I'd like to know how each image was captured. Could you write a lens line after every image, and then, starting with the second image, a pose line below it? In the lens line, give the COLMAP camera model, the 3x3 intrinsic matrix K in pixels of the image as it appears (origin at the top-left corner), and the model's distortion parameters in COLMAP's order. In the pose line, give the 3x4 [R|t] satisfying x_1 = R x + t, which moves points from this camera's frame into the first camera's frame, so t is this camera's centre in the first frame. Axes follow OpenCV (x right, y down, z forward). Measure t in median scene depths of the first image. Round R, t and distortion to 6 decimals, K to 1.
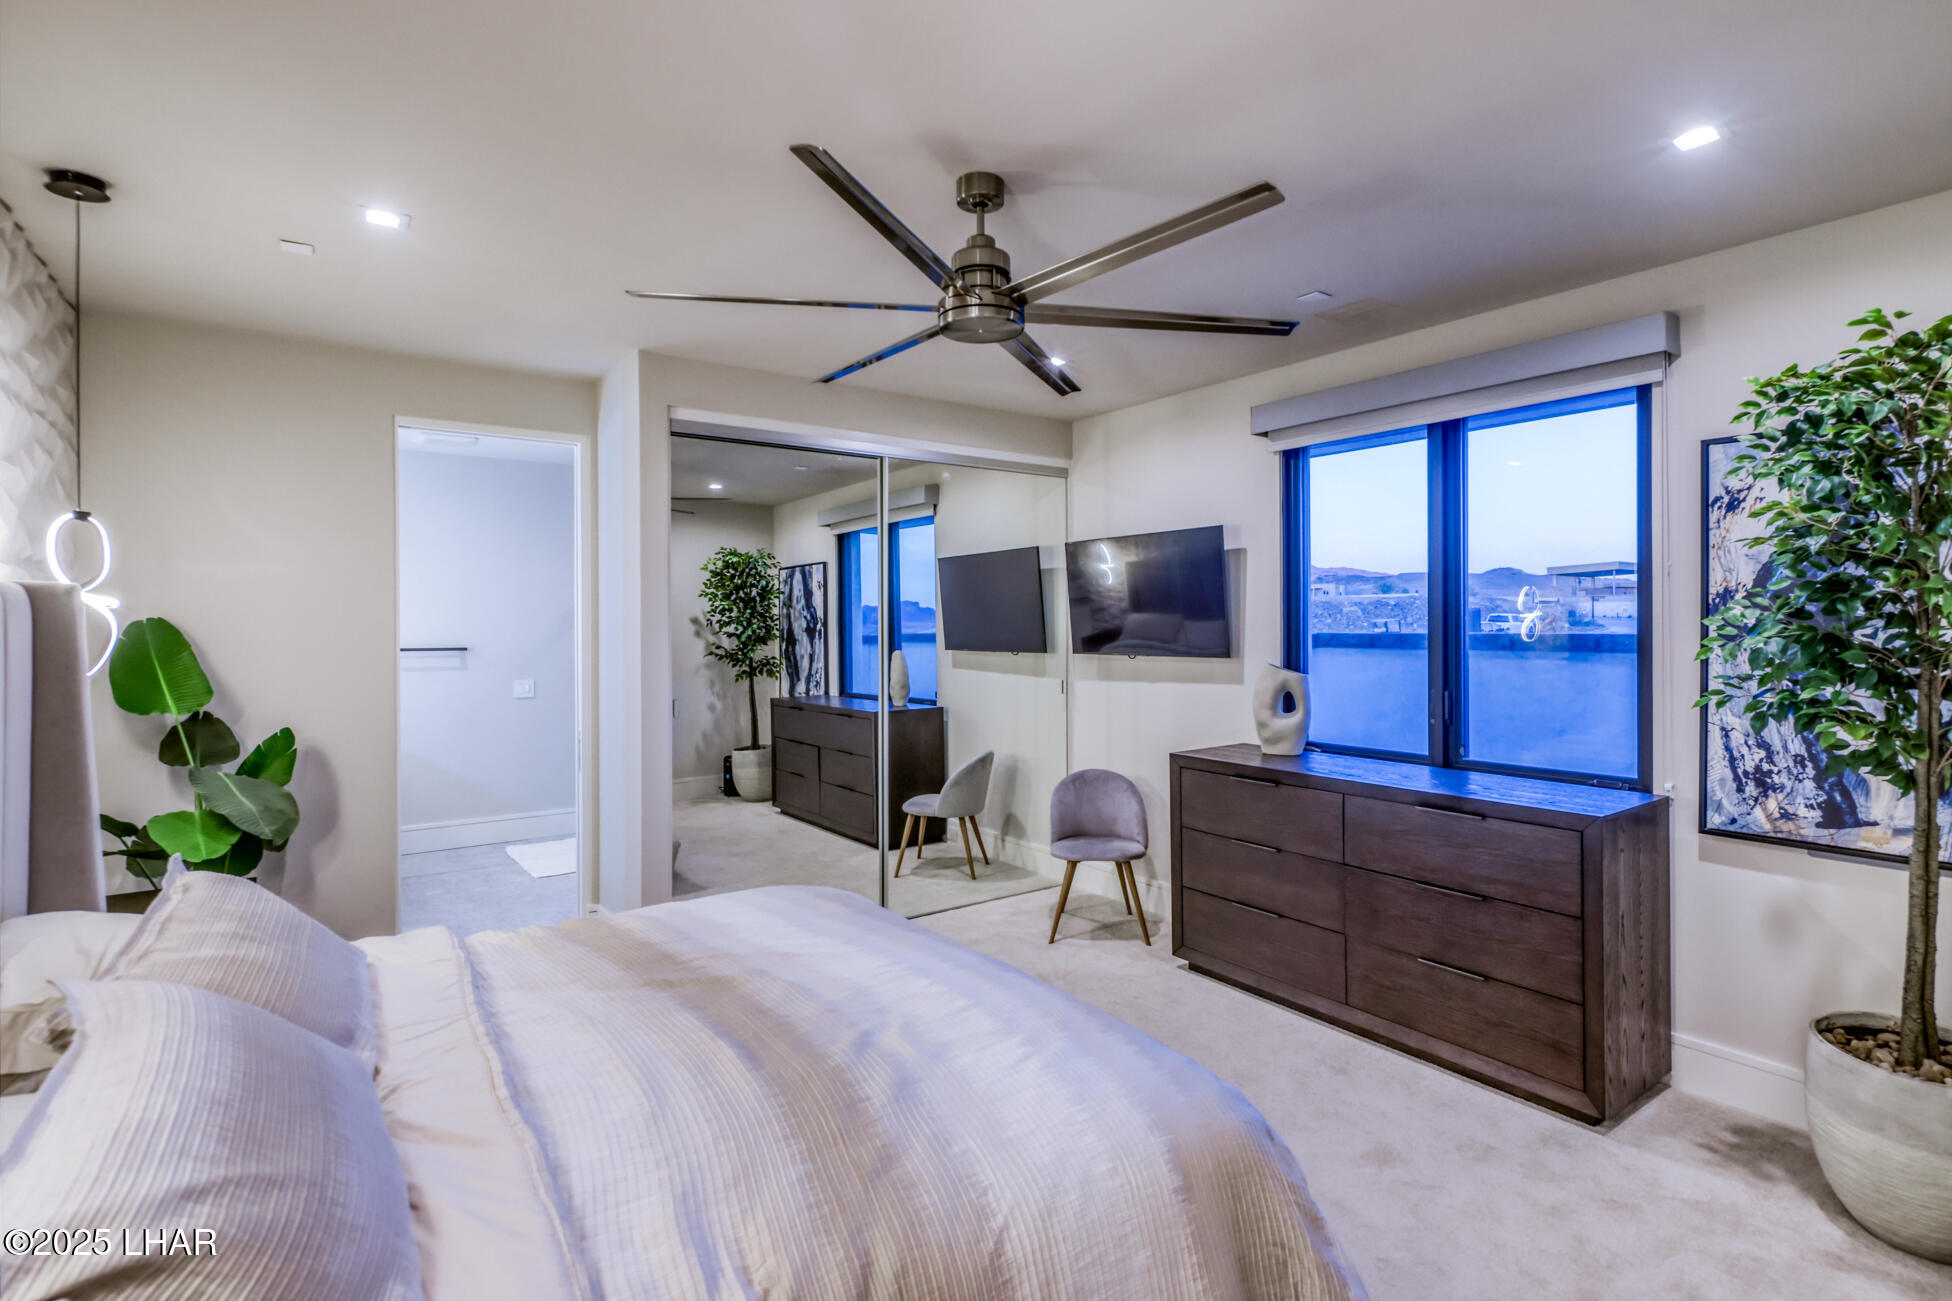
lens RADIAL K [[952.3, 0, 976.0], [0, 952.3, 650.5], [0, 0, 1]] dist [-0.000168, -0.000669]
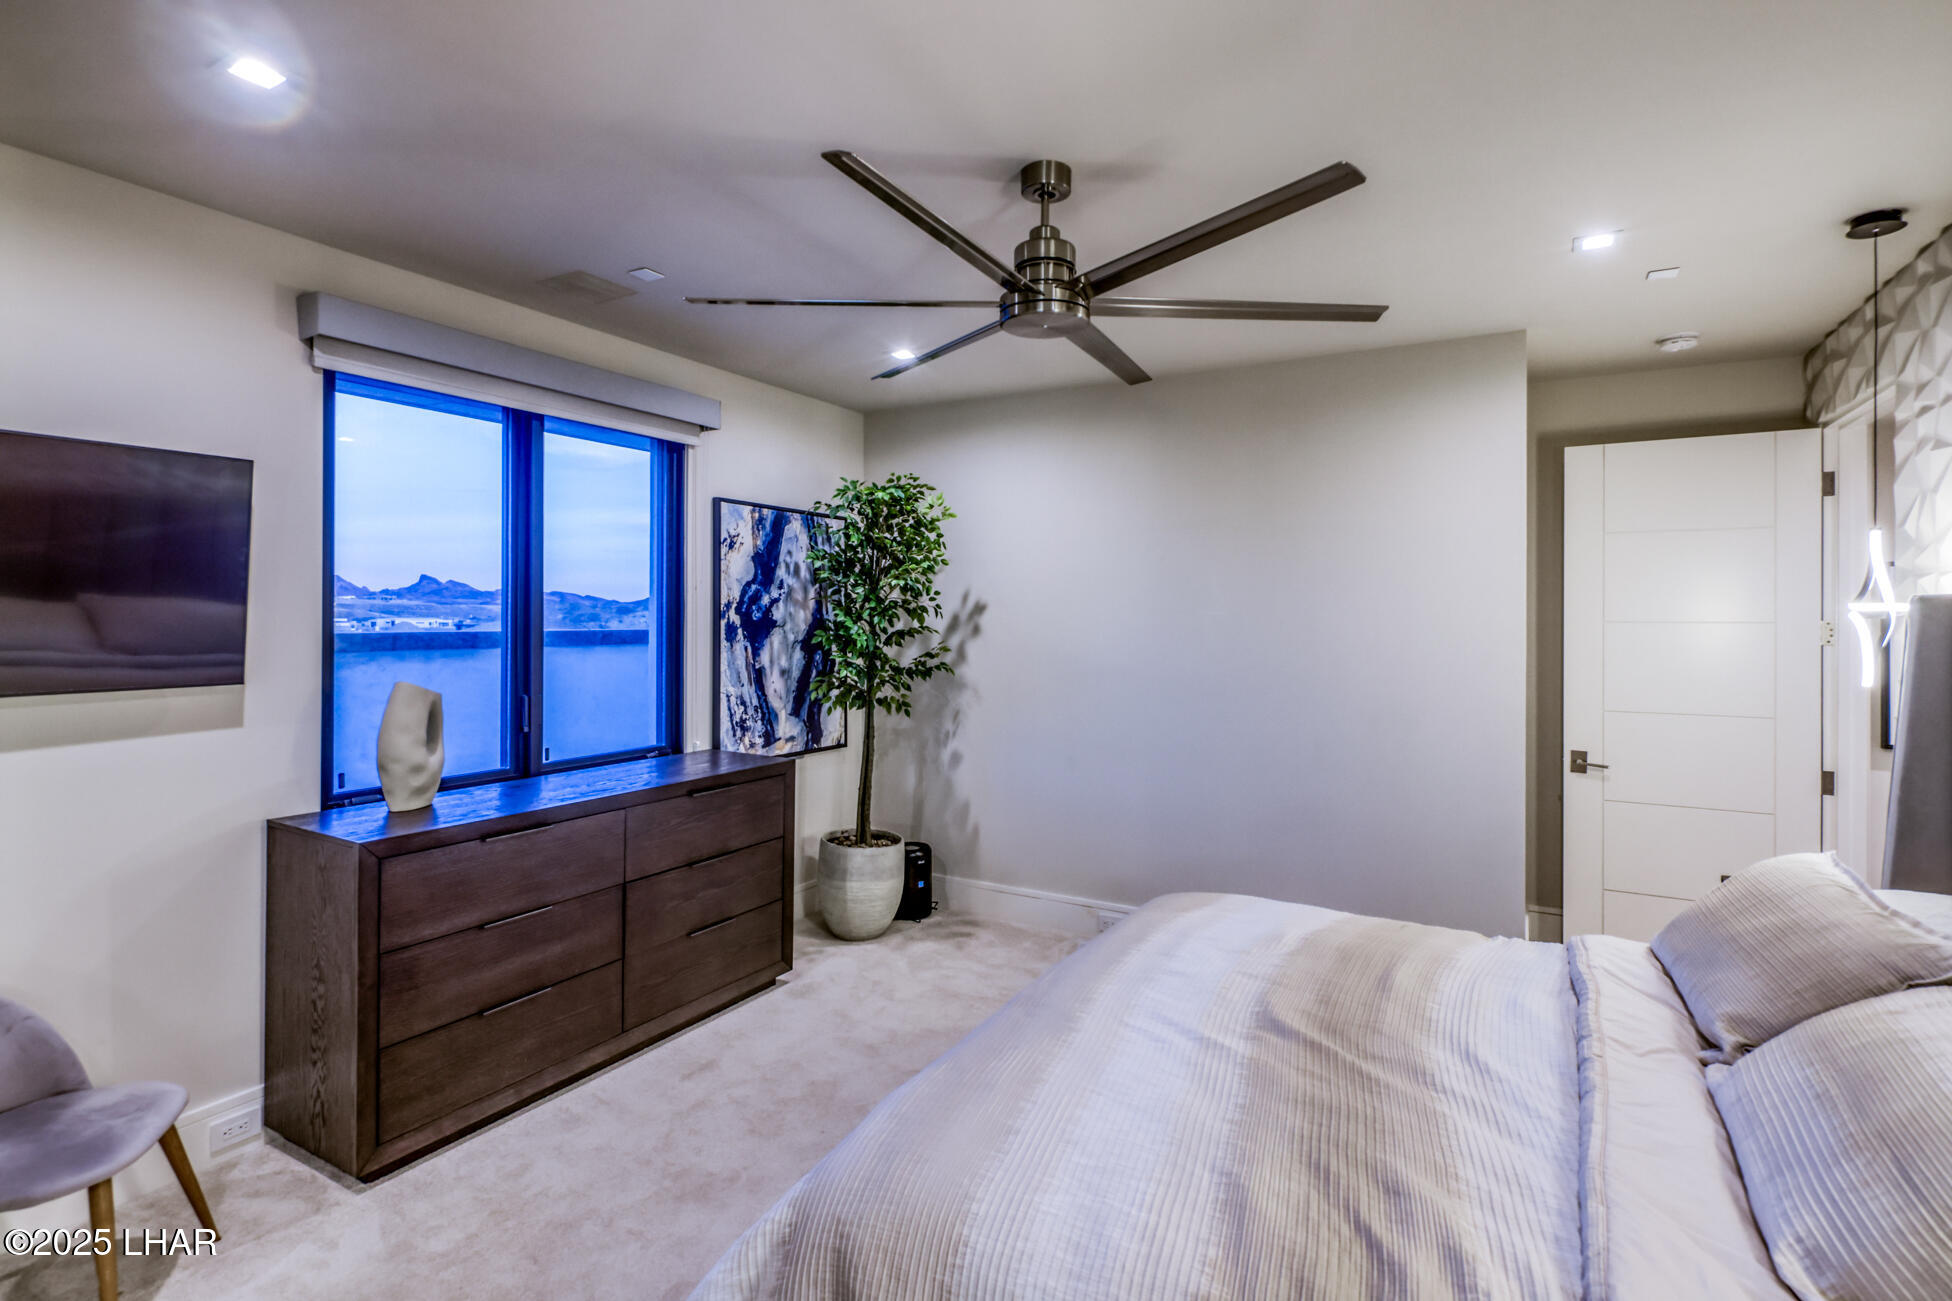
lens RADIAL K [[938.0, 0, 986.3], [0, 938.0, 639.8], [0, 0, 1]] dist [0.005681, -0.005097]
pose [[-0.426180, -0.011565, 0.904564, -0.700623], [0.031473, 0.999123, 0.027603, -0.031860], [-0.904091, 0.040233, -0.425443, 1.250333]]
